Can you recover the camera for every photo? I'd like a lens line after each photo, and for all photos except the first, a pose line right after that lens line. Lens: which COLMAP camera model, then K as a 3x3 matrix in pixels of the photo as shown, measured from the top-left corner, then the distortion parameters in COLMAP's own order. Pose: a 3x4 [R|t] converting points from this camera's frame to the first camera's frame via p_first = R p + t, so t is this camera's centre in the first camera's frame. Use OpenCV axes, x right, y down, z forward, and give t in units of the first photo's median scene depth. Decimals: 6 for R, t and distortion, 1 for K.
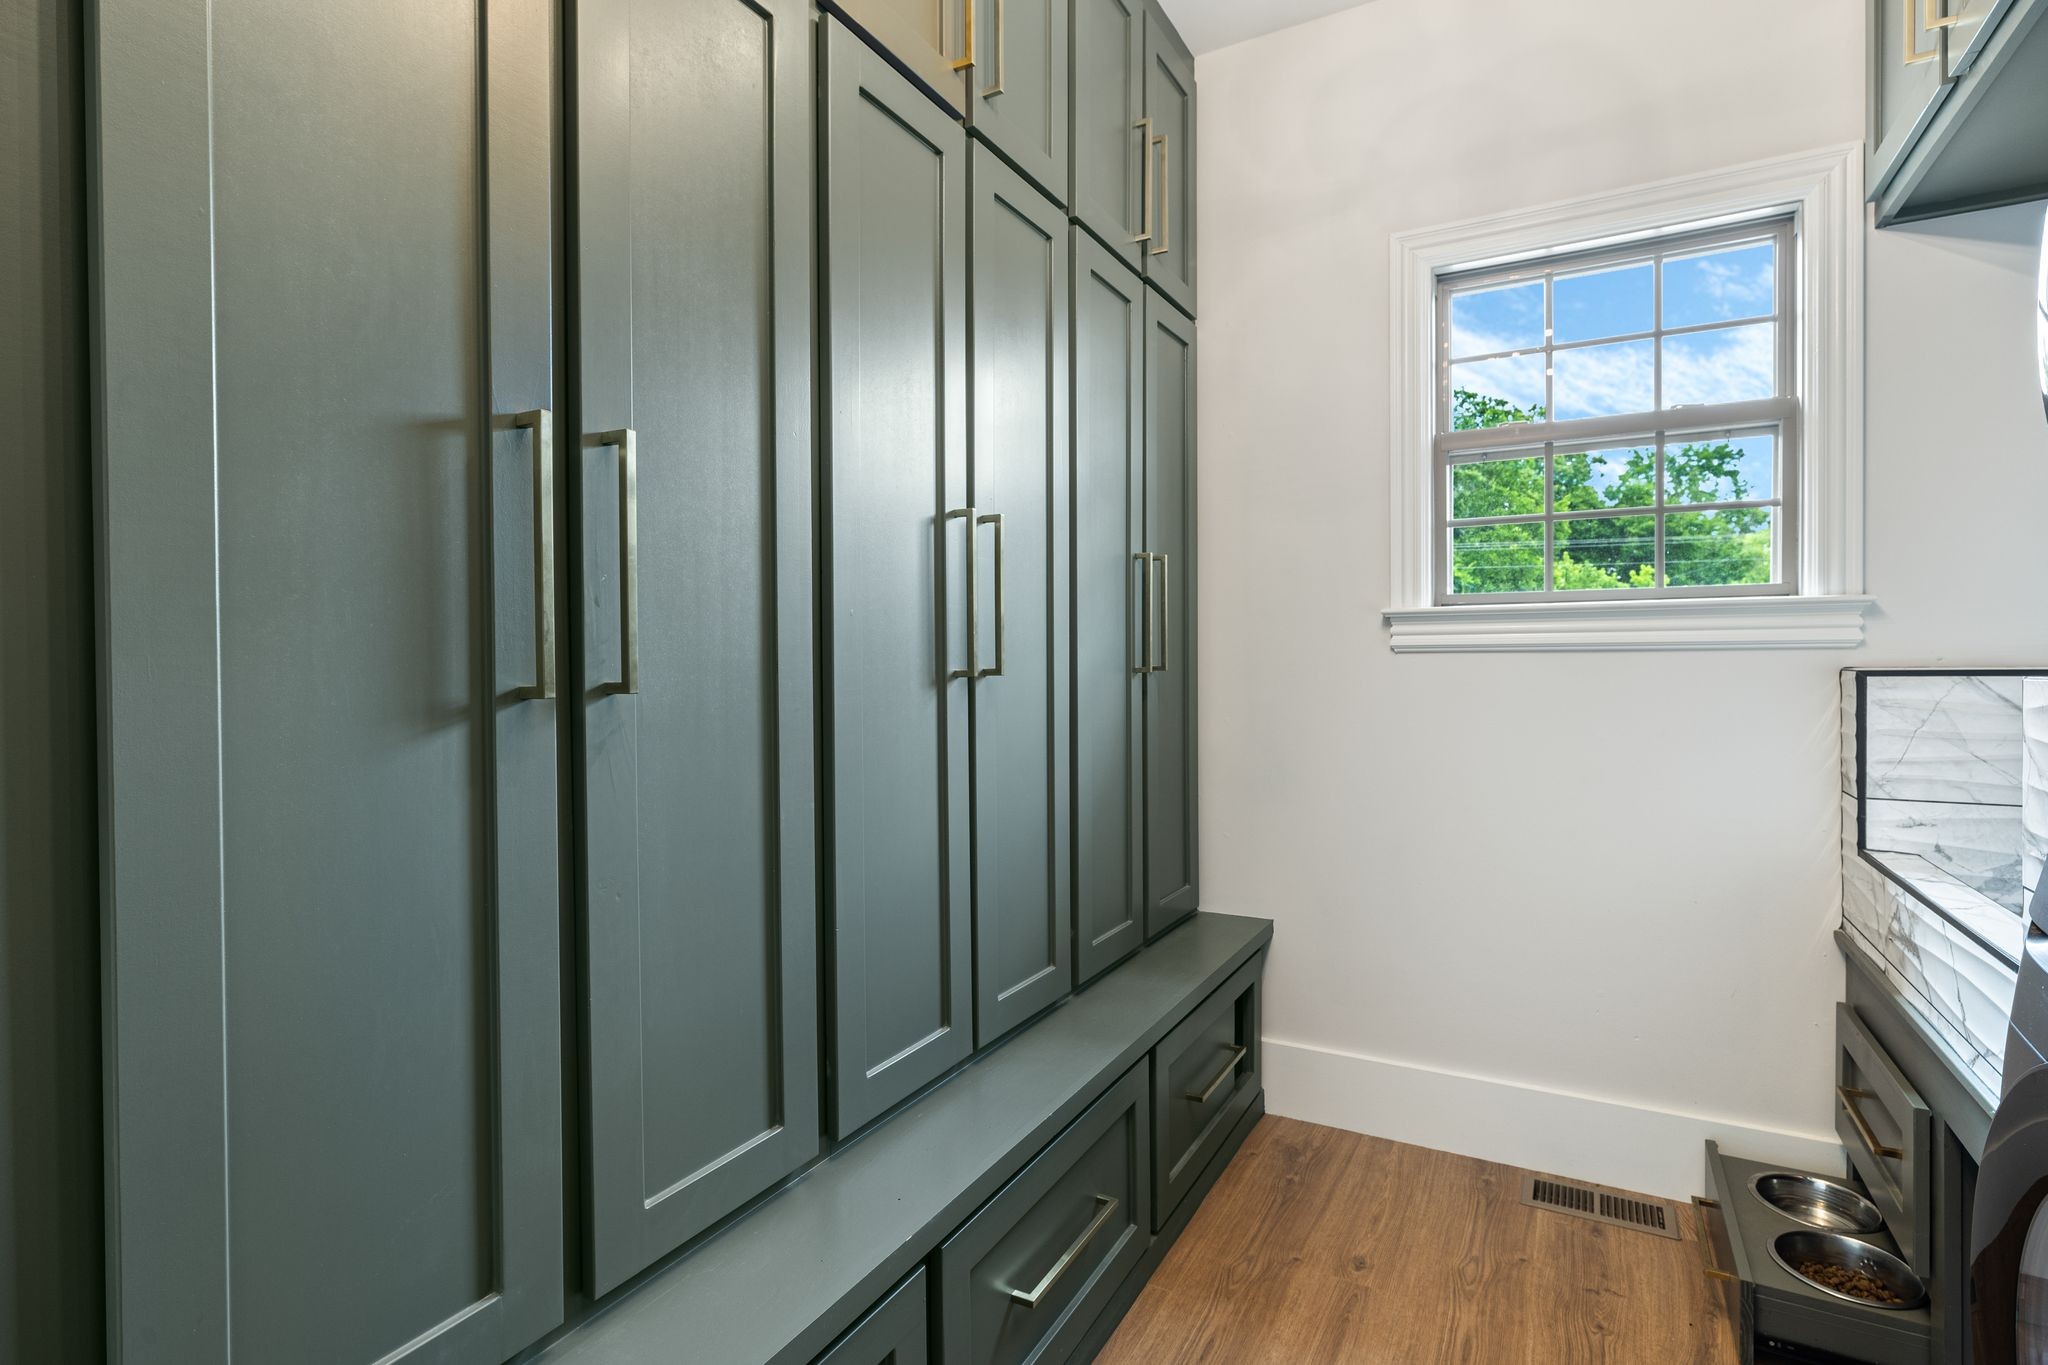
lens RADIAL K [[987.4, 0, 1028.3], [0, 987.4, 664.3], [0, 0, 1]] dist [-0.001138, 0.000954]
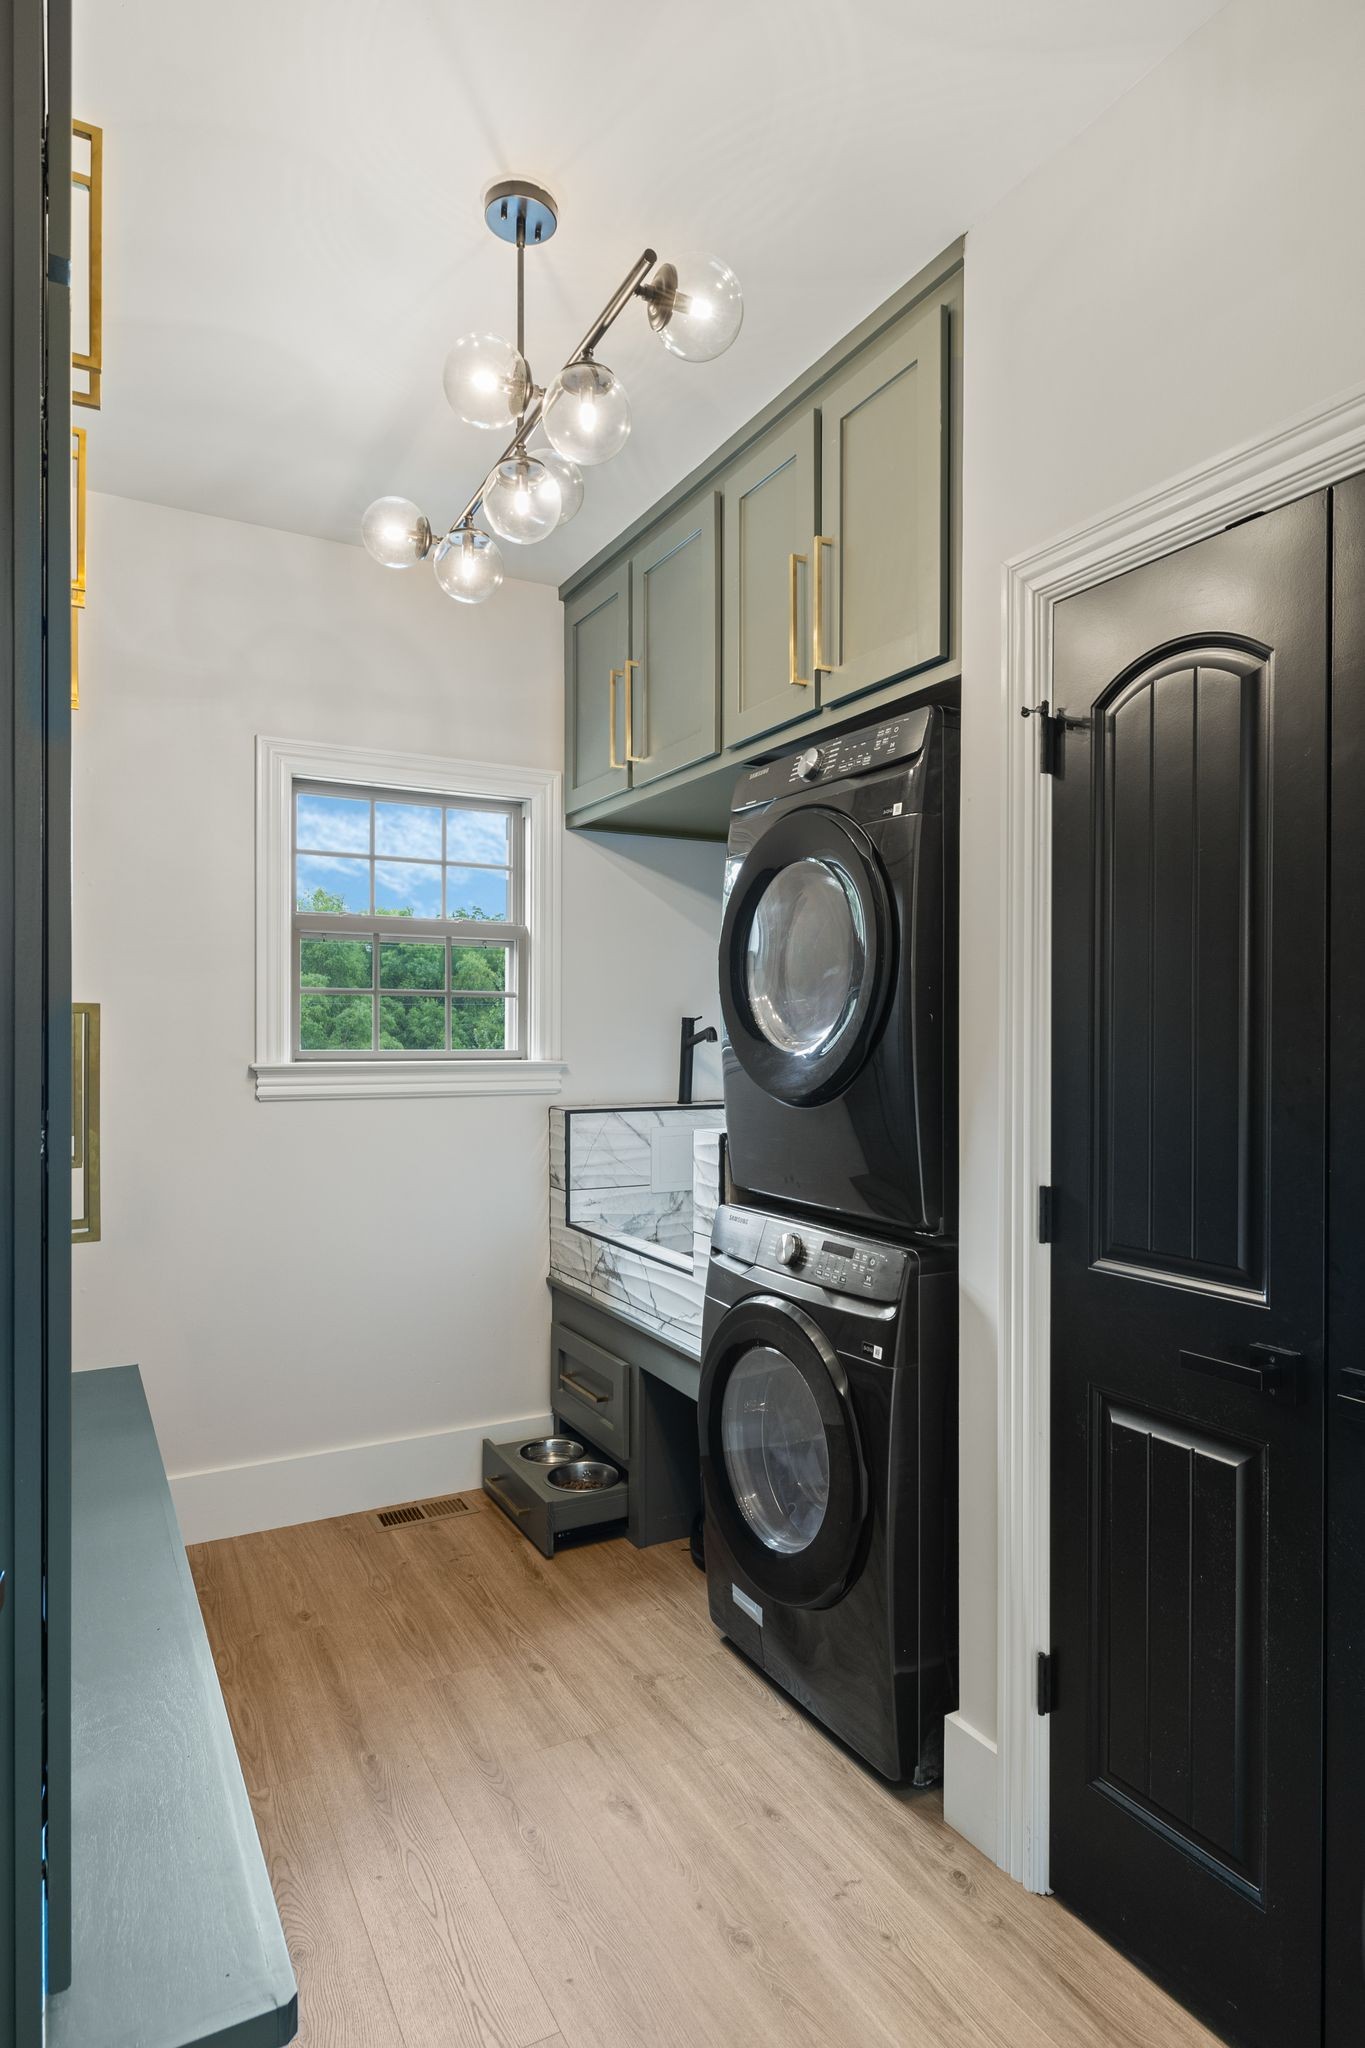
lens RADIAL K [[1182.4, 0, 689.1], [0, 1182.4, 1024.4], [0, 0, 1]] dist [-0.000562, -0.000253]
pose [[0.540200, 0.010819, 0.841467, -0.647487], [0.000834, 0.999910, -0.013392, -0.104598], [-0.841536, 0.007936, 0.540142, -0.196092]]
